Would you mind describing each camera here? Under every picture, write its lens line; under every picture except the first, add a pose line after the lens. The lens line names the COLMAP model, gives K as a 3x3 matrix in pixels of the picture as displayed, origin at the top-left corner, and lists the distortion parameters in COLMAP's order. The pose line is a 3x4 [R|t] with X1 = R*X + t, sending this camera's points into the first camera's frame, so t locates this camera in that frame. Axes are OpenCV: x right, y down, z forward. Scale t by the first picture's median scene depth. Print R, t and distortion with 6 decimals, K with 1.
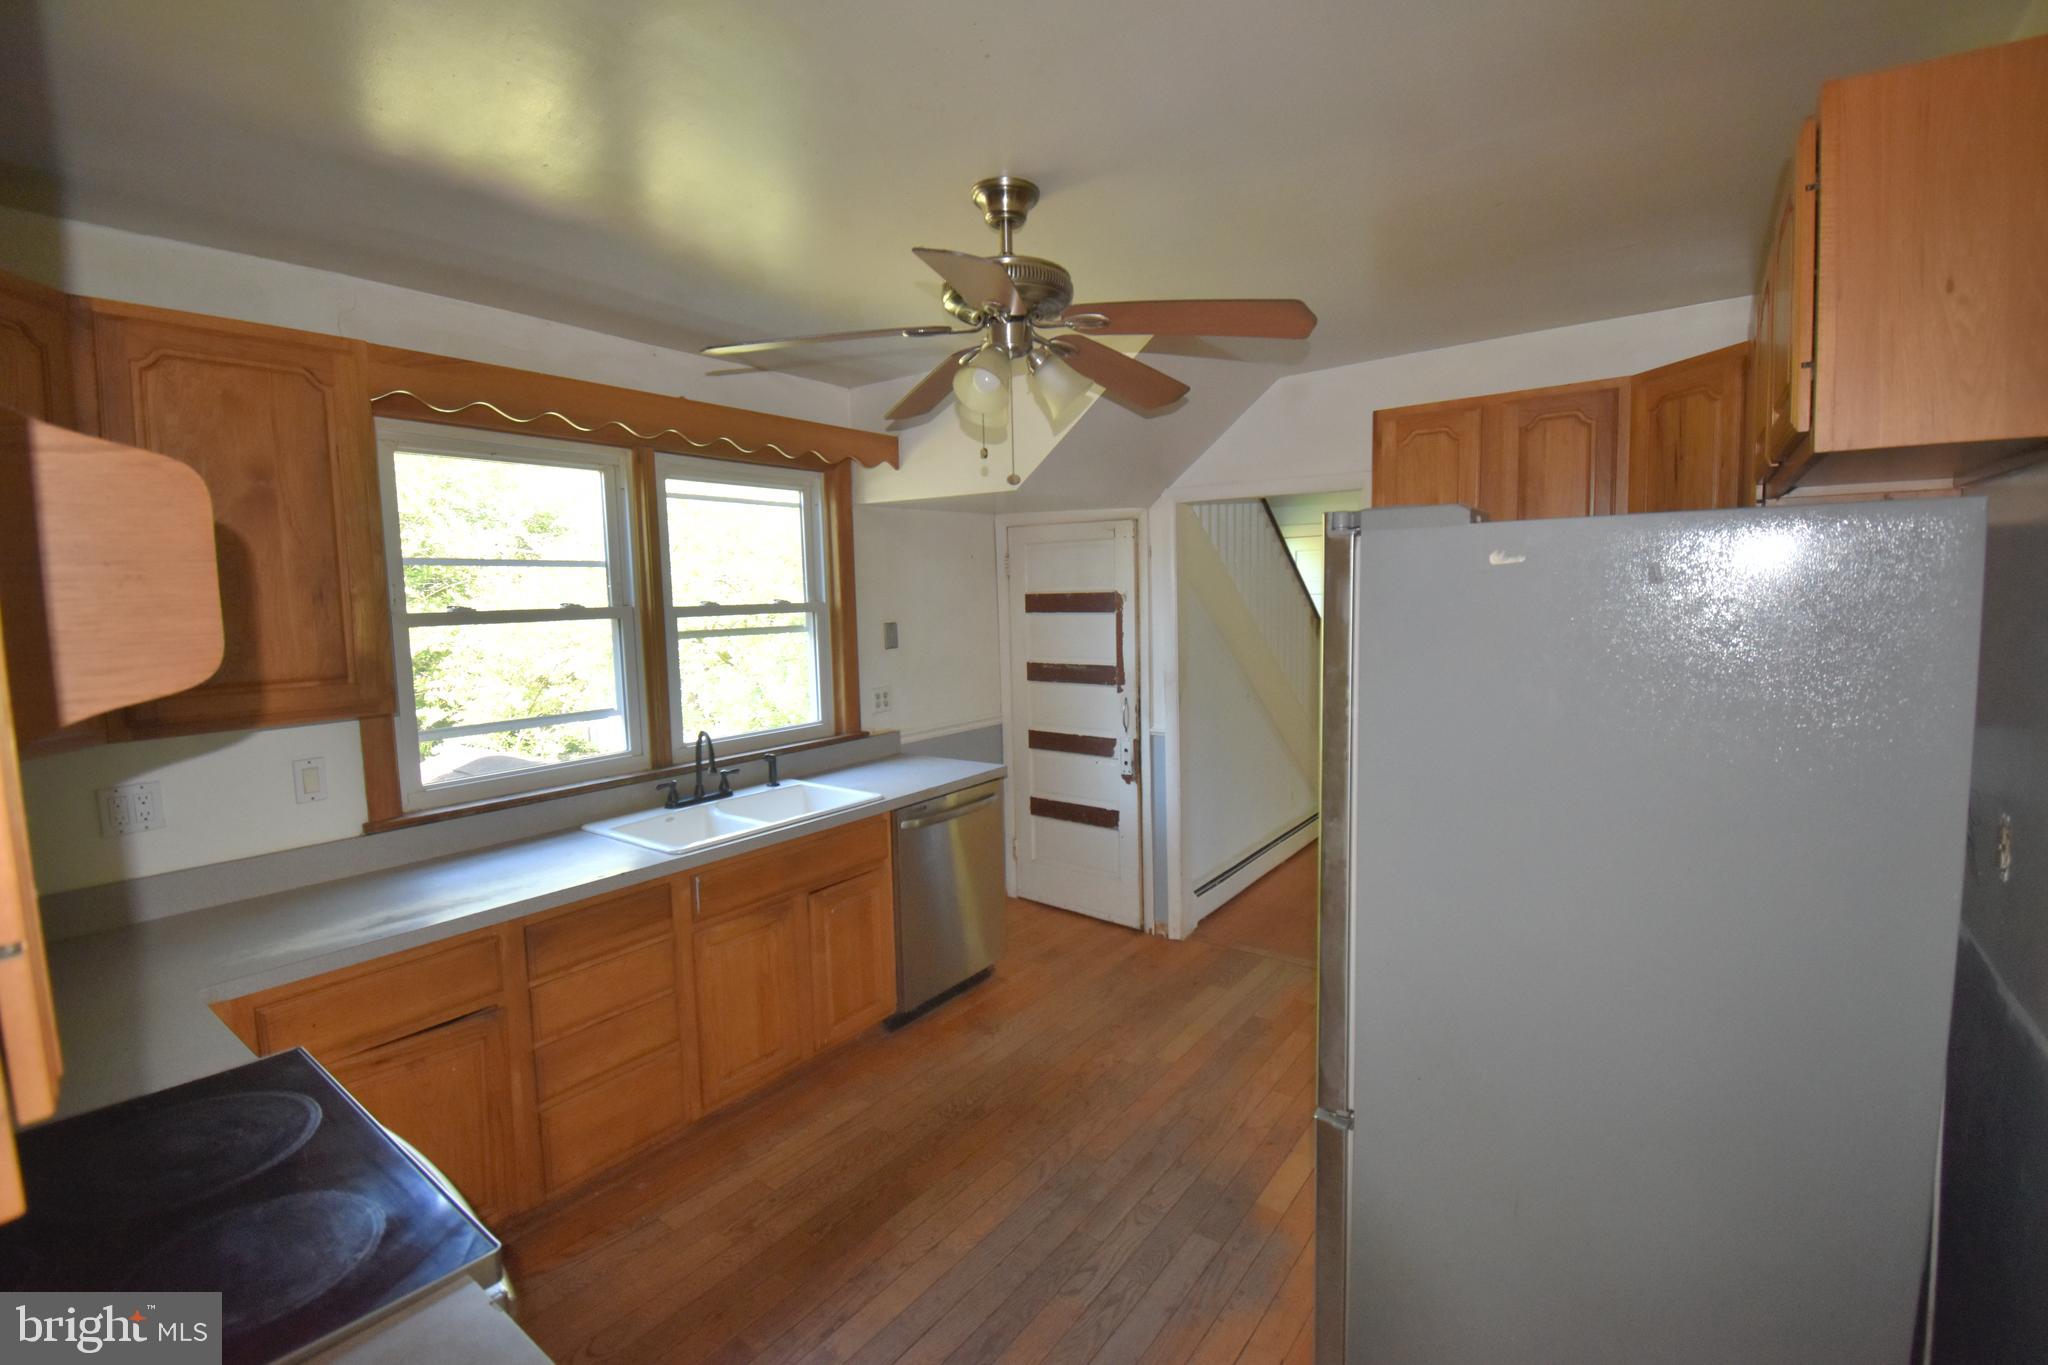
lens RADIAL K [[900.5, 0, 1031.1], [0, 900.5, 674.2], [0, 0, 1]] dist [-0.021468, -0.003934]
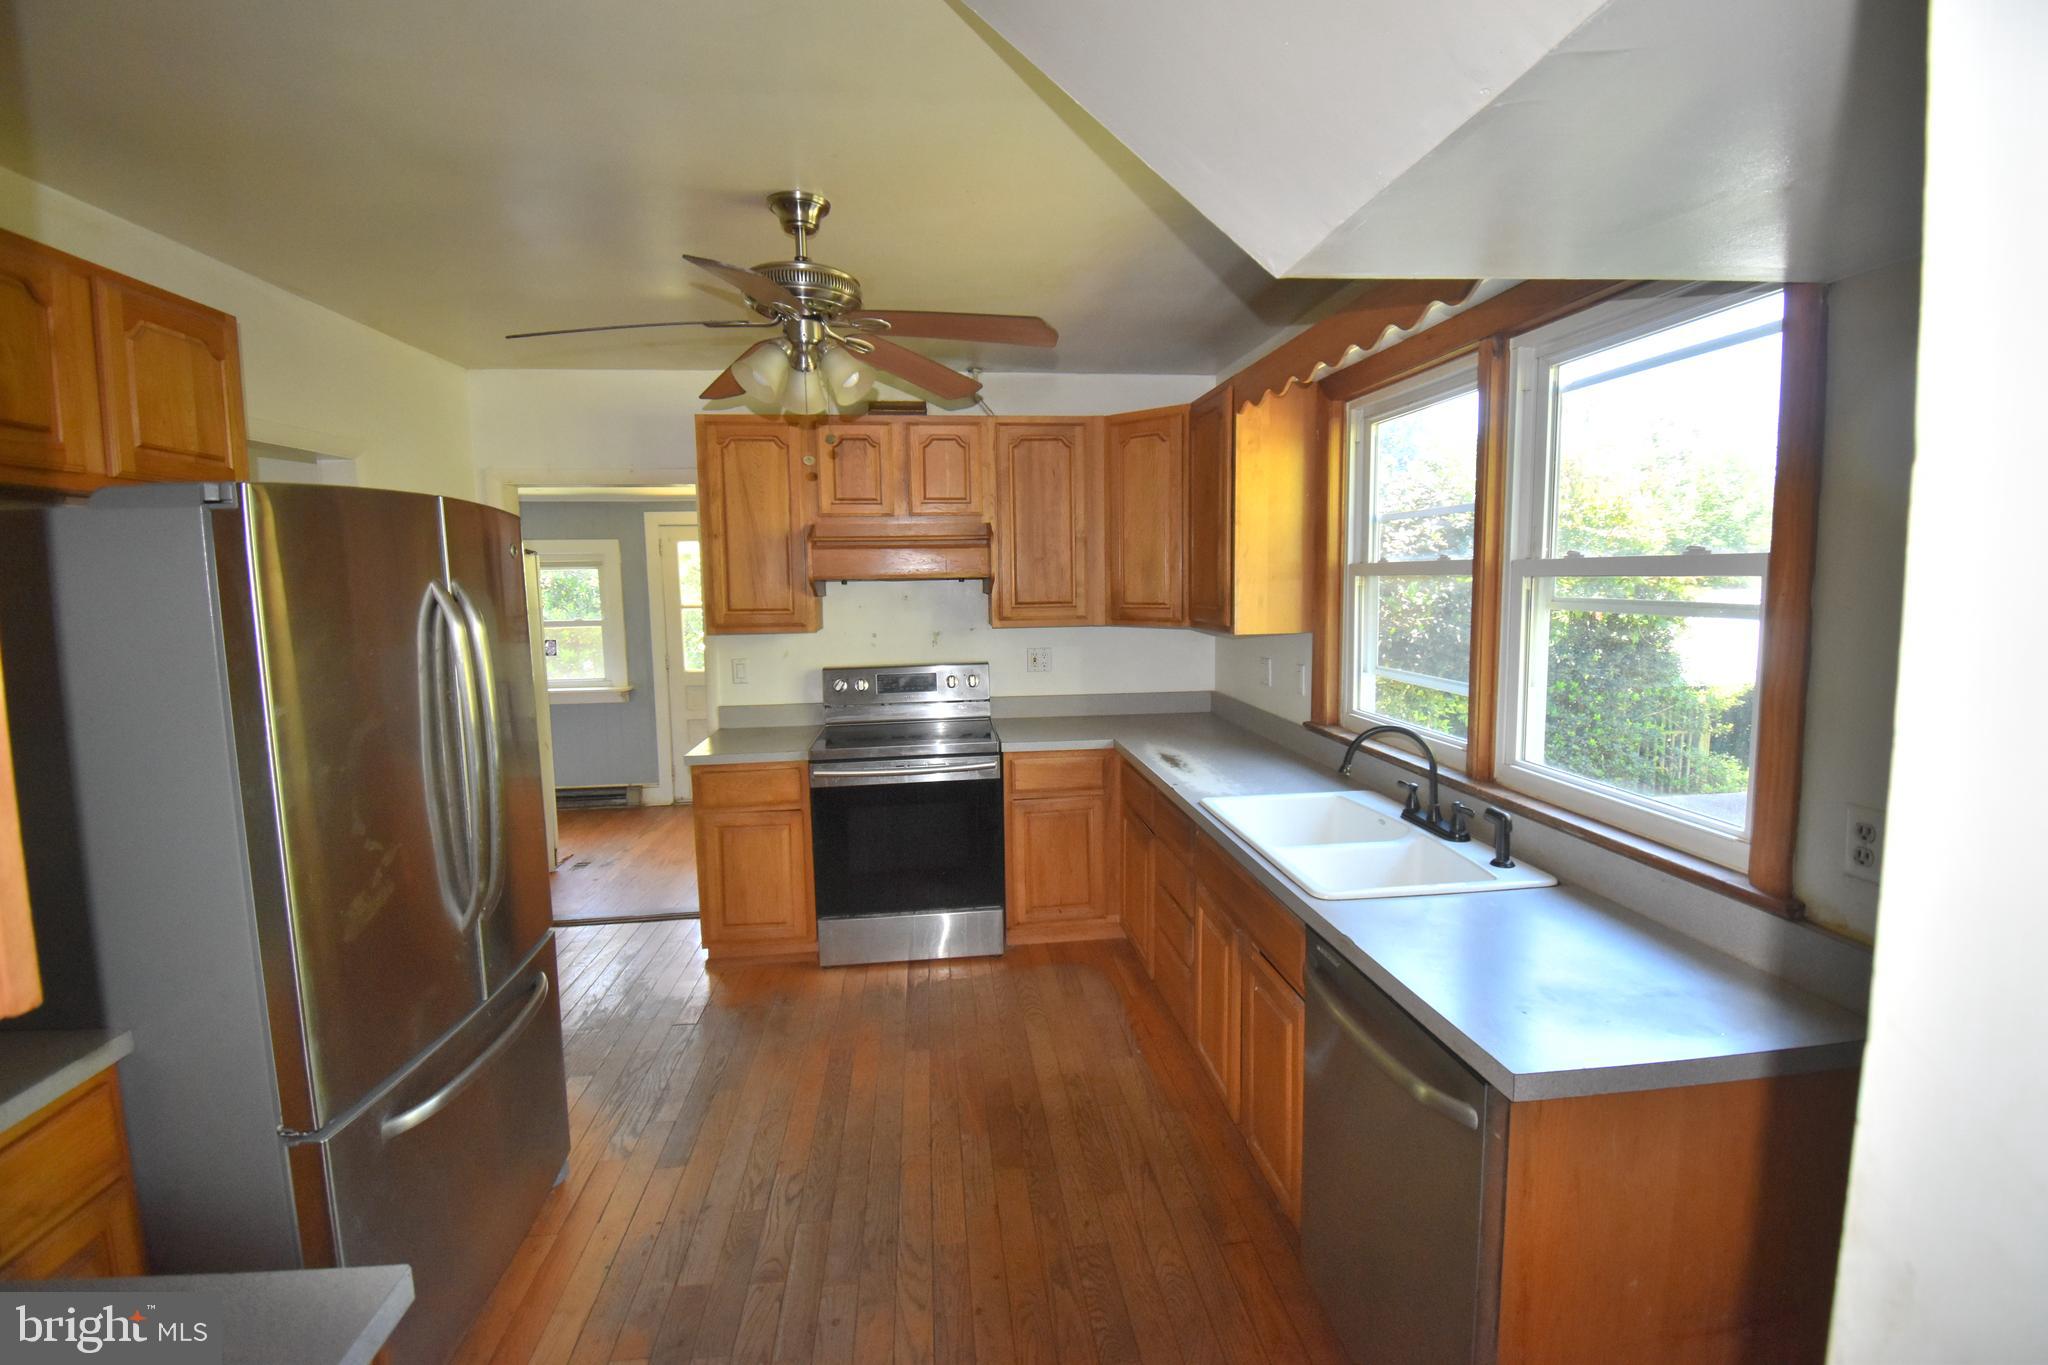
lens RADIAL K [[900.5, 0, 1023.9], [0, 900.5, 674.5], [0, 0, 1]] dist [-0.021468, -0.003934]
pose [[-0.737835, 0.093995, -0.668404, 0.478270], [-0.035845, 0.983403, 0.177860, -0.133409], [0.674028, 0.155191, -0.722220, 1.727142]]
